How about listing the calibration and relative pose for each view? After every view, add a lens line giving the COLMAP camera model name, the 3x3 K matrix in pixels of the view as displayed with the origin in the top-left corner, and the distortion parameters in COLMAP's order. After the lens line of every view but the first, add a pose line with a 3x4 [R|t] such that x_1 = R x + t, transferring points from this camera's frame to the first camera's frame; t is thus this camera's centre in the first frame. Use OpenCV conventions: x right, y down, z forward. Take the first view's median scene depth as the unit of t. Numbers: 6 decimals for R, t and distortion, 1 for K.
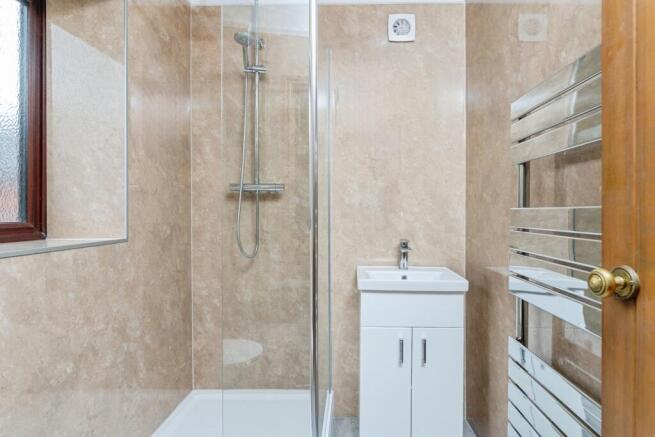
lens RADIAL K [[335.5, 0, 330.0], [0, 335.5, 217.1], [0, 0, 1]] dist [-0.001179, 0.000511]
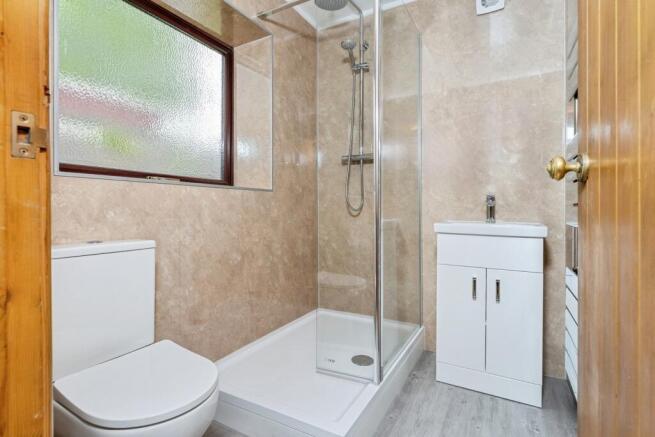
lens RADIAL K [[312.3, 0, 327.0], [0, 312.3, 215.3], [0, 0, 1]] dist [-0.003937, -0.000229]
pose [[0.886421, 0.003502, -0.462867, 0.264362], [-0.005187, 0.999984, -0.002369, 0.165240], [0.462851, 0.004501, 0.886425, -0.156299]]
